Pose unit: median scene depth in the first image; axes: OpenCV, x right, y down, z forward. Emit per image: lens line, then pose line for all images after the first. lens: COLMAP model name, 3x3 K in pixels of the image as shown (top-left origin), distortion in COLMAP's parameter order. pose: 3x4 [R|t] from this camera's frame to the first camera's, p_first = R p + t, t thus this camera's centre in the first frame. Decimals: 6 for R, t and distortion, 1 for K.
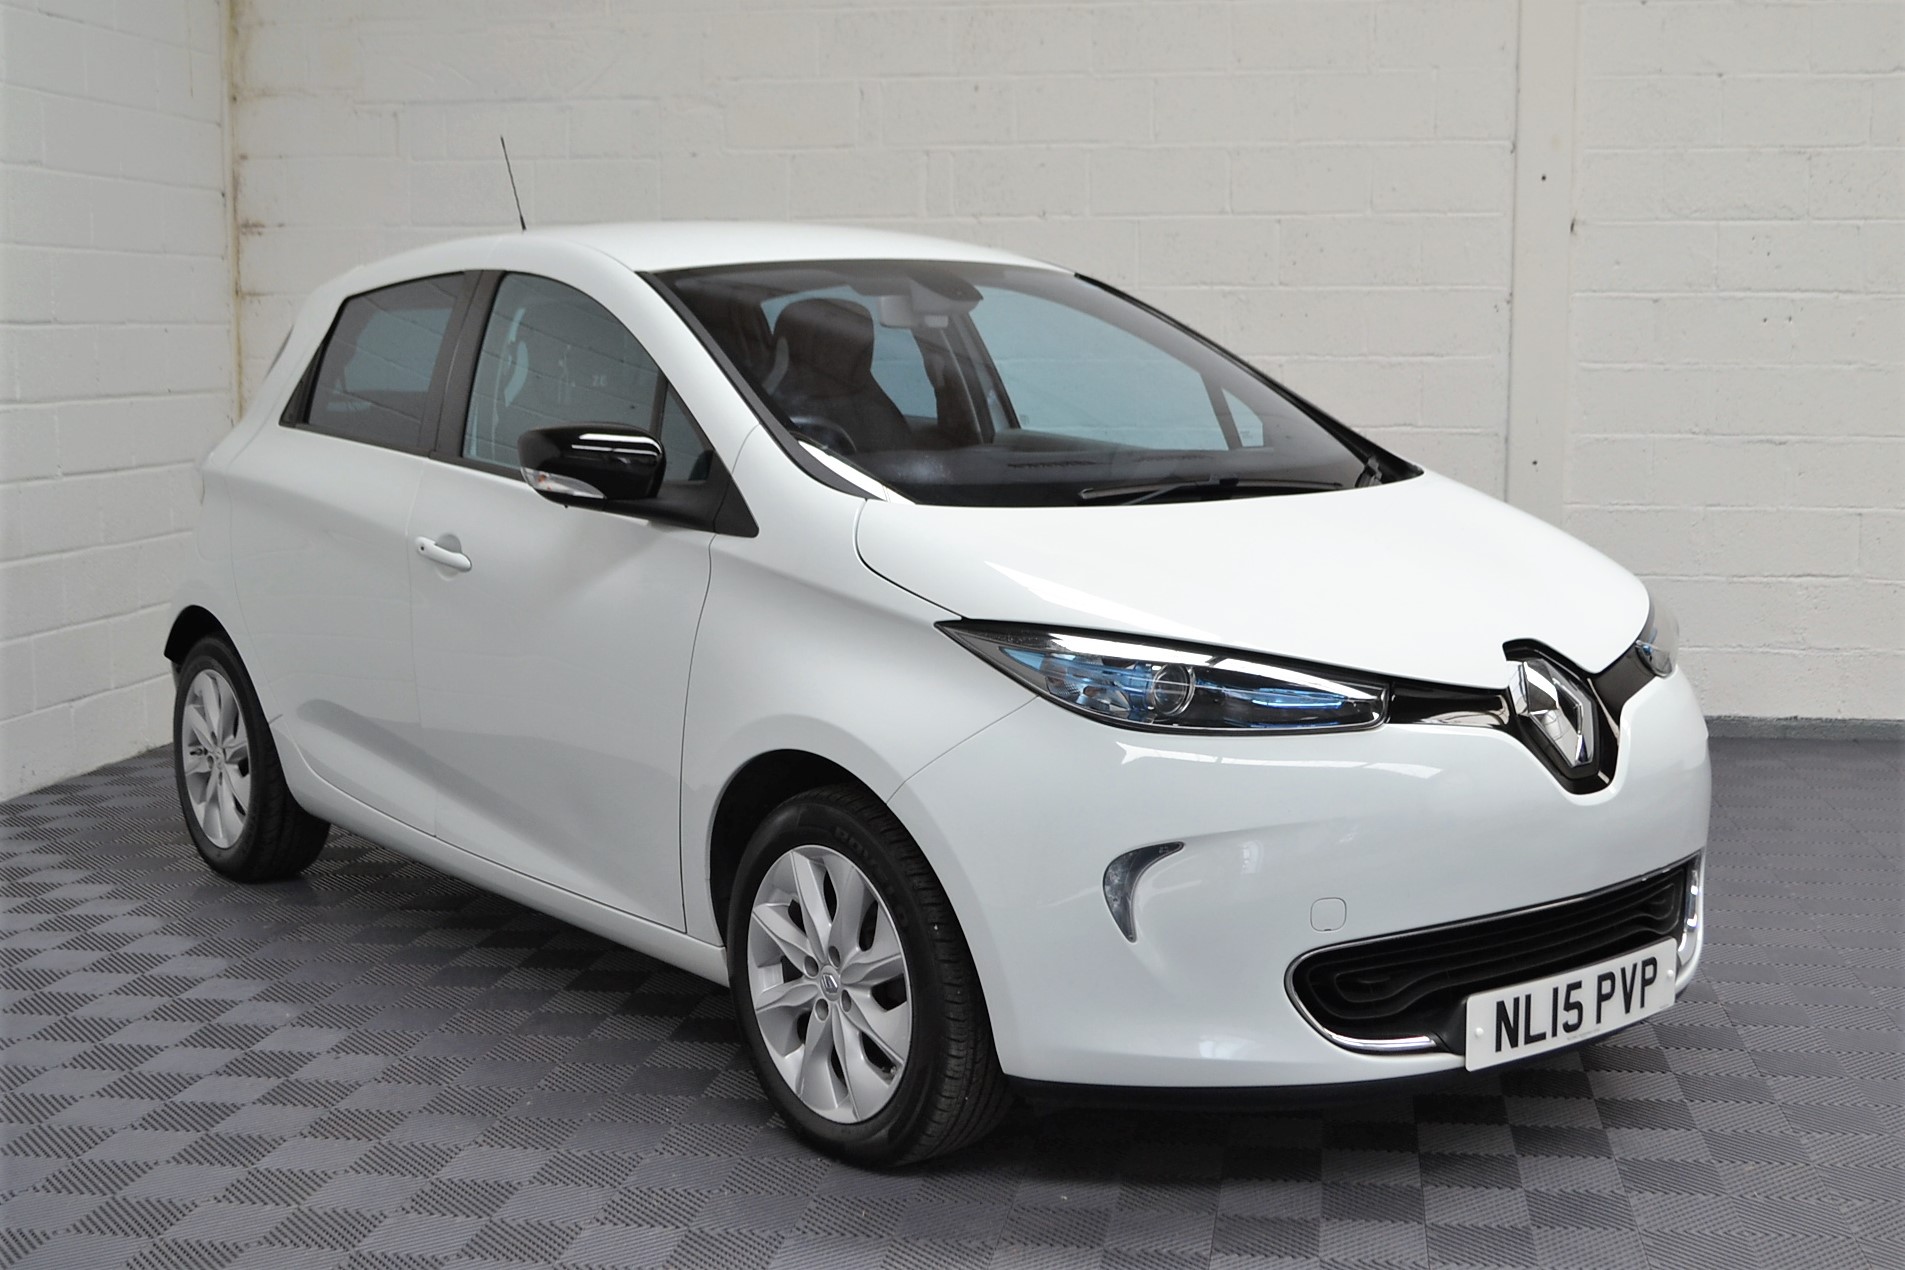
lens RADIAL K [[2347.4, 0, 998.8], [0, 2347.4, 661.1], [0, 0, 1]] dist [-0.061275, -0.010798]
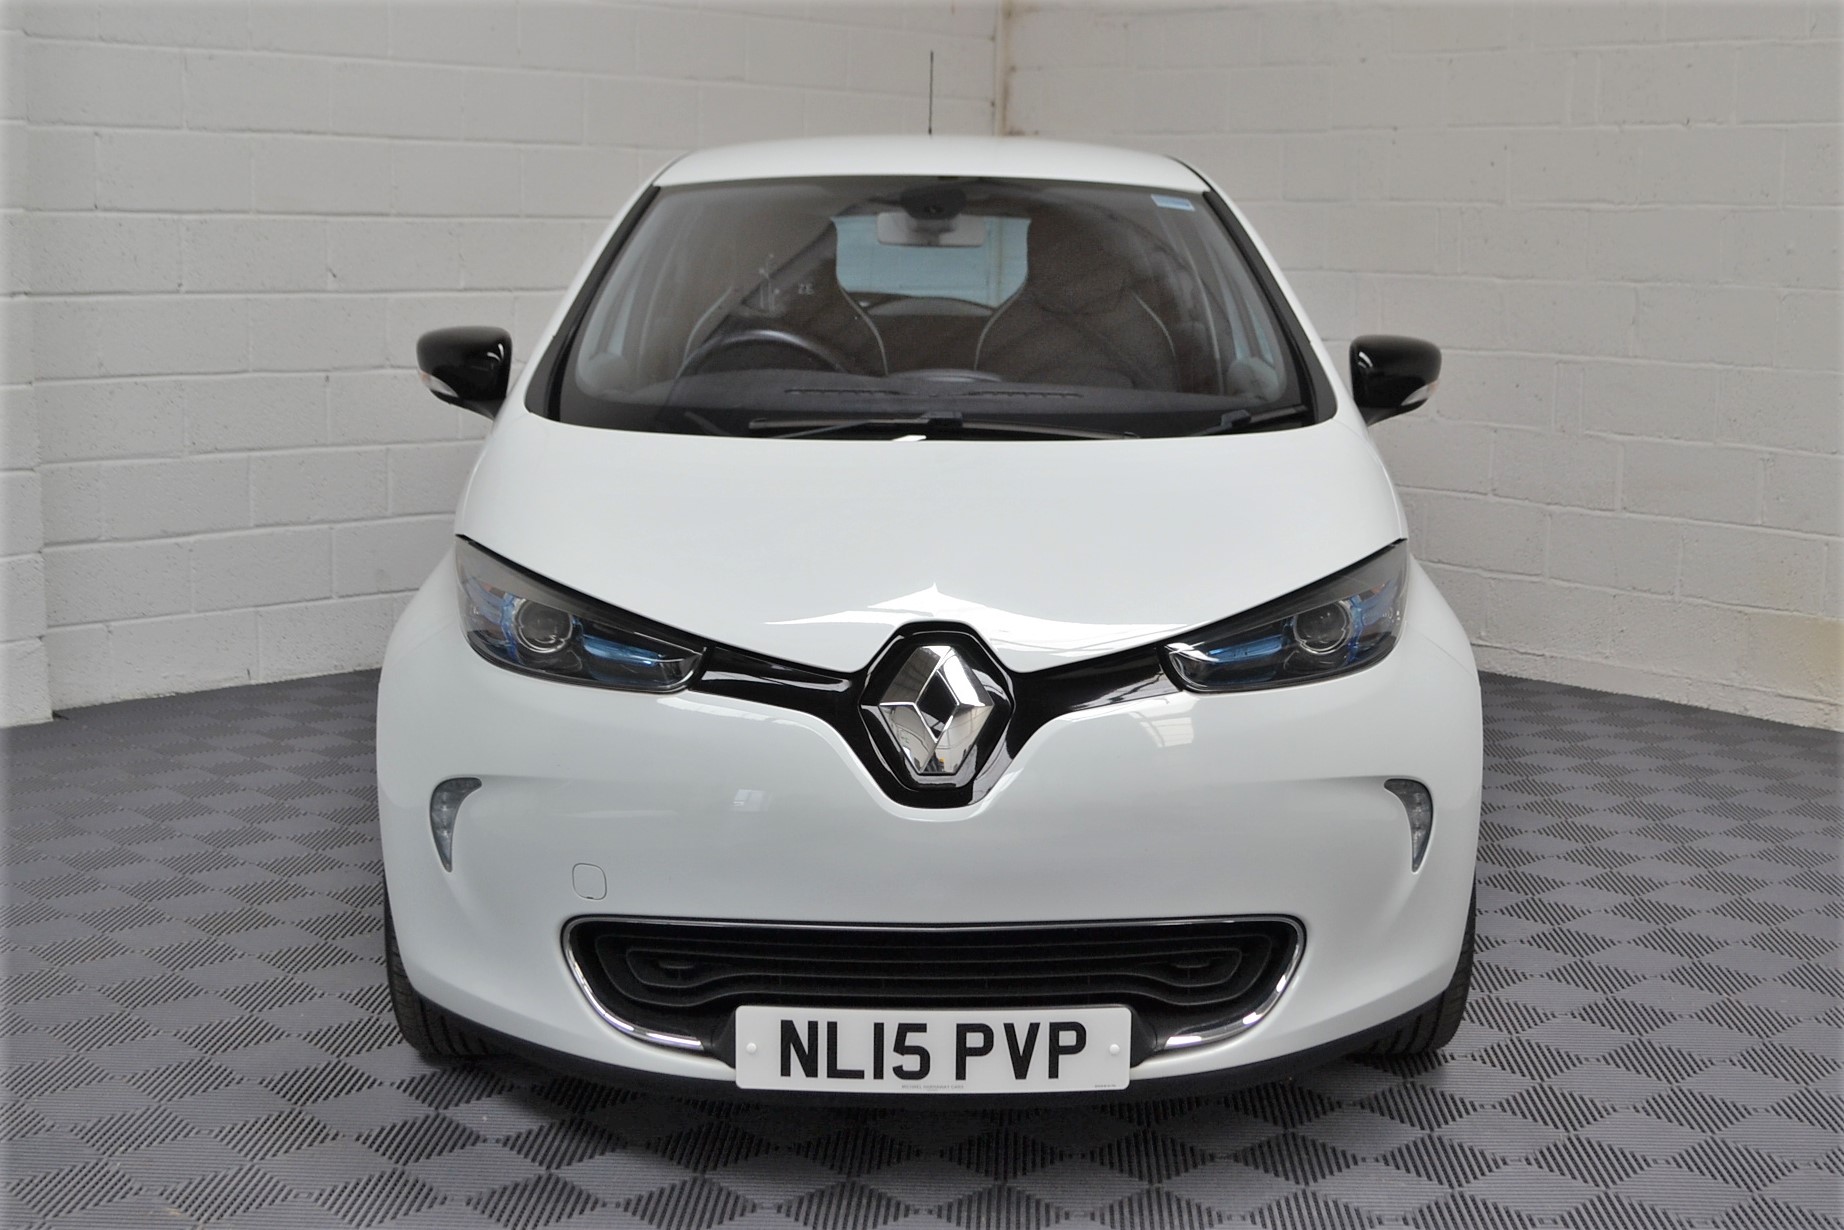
lens RADIAL K [[2348.1, 0, 998.2], [0, 2348.1, 577.8], [0, 0, 1]] dist [-0.065150, 0.020312]
pose [[0.794317, 0.108119, -0.597805, 0.602929], [-0.104092, 0.993705, 0.041412, -0.050569], [0.598519, 0.029332, 0.800571, 0.253287]]
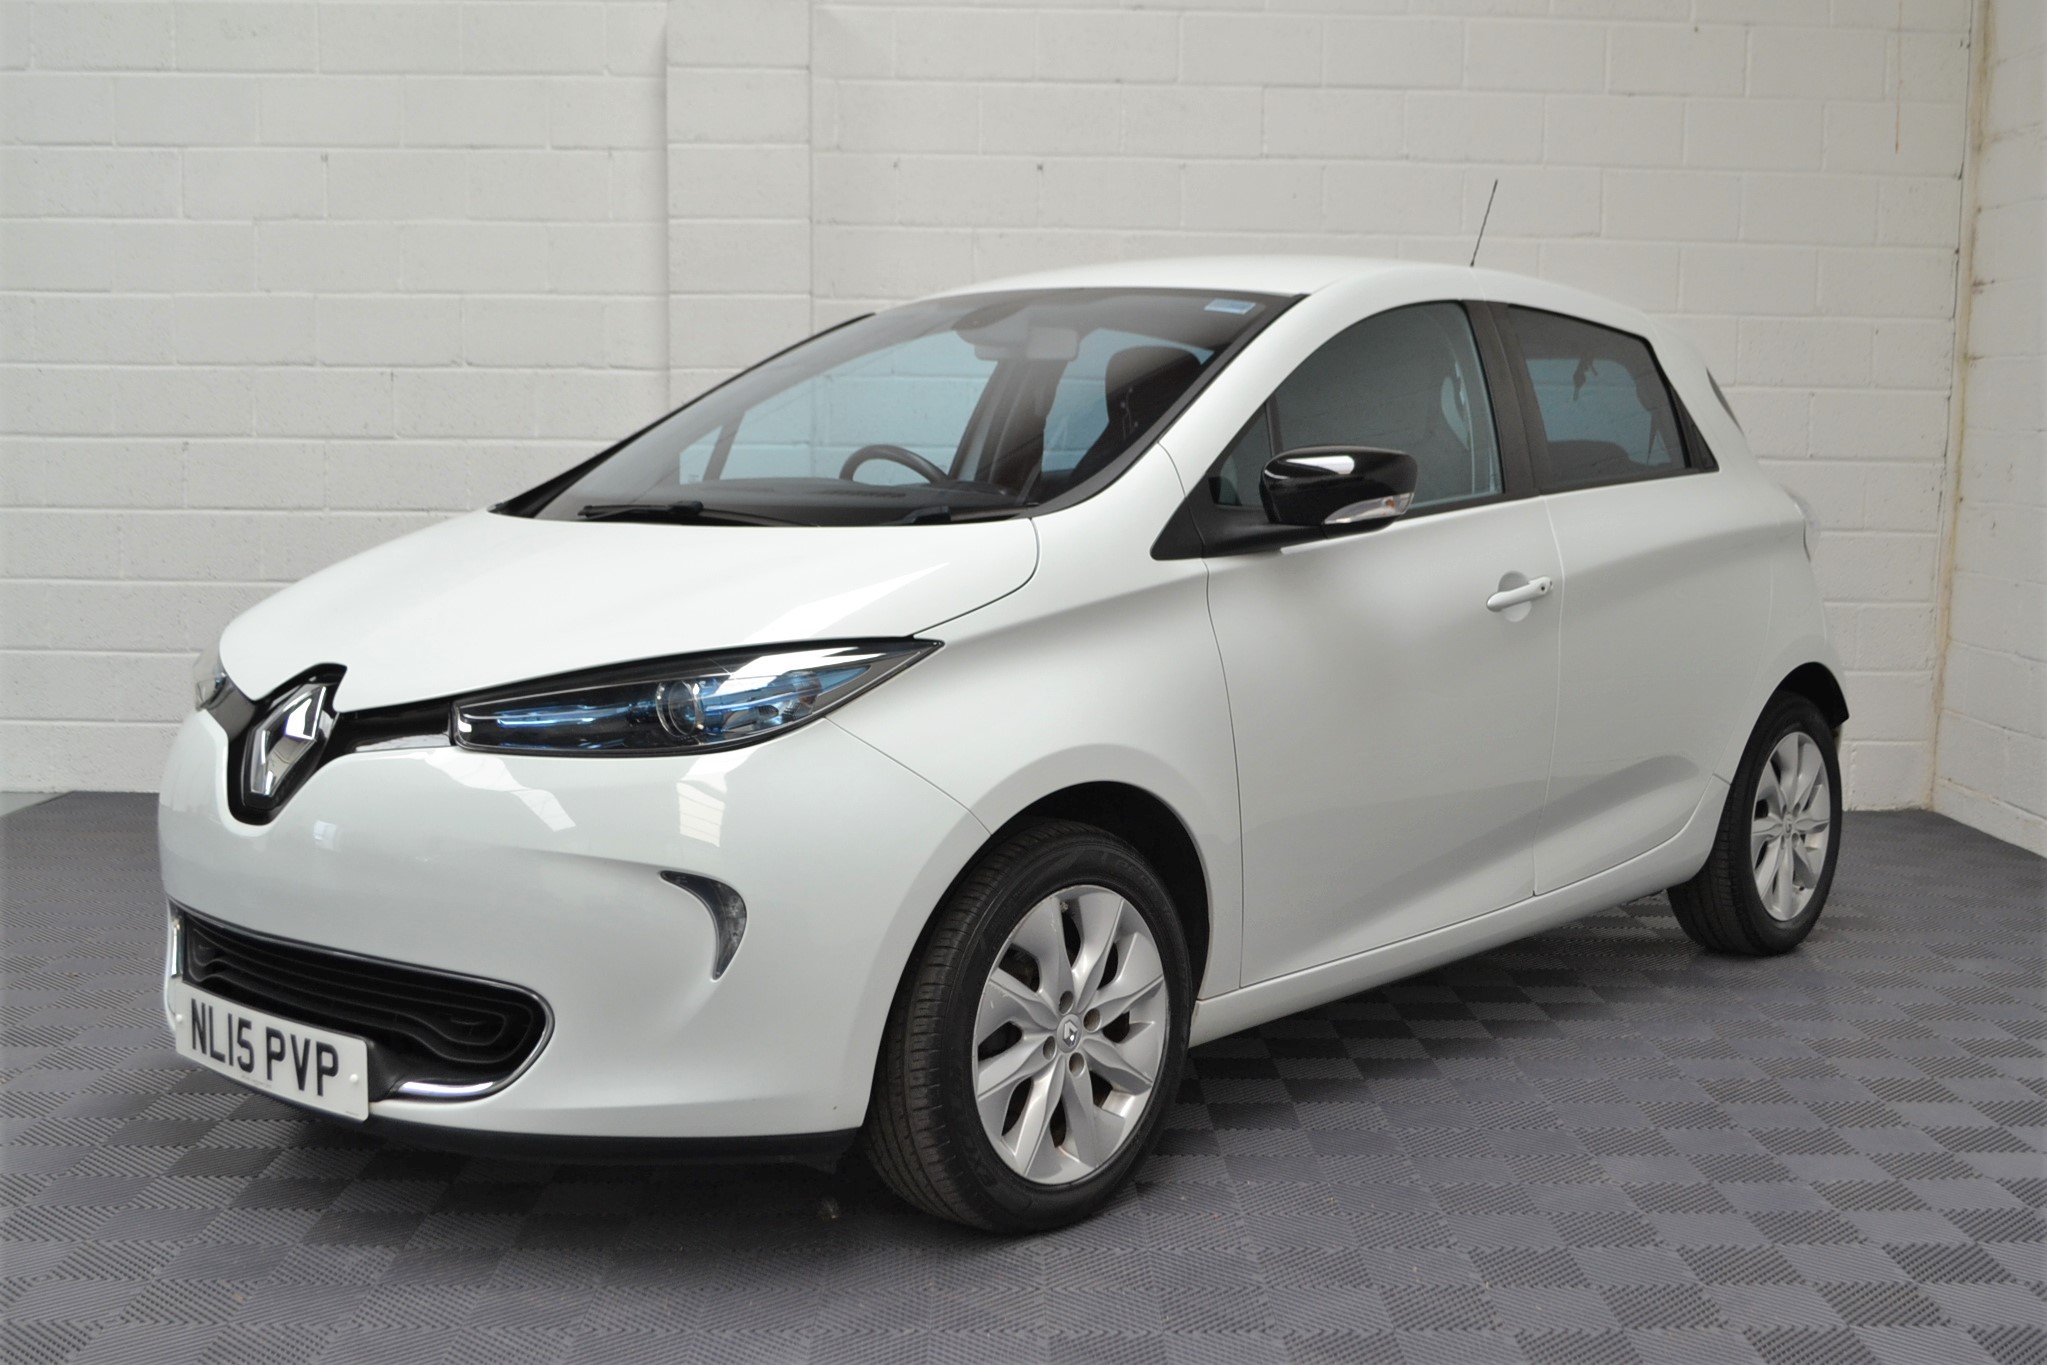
lens RADIAL K [[2341.3, 0, 1045.2], [0, 2341.3, 692.5], [0, 0, 1]] dist [-0.059072, 0.003384]
pose [[0.170343, 0.115726, -0.978566, 0.949693], [-0.148686, 0.984728, 0.090572, -0.100147], [0.974103, 0.130071, 0.184948, 0.881658]]
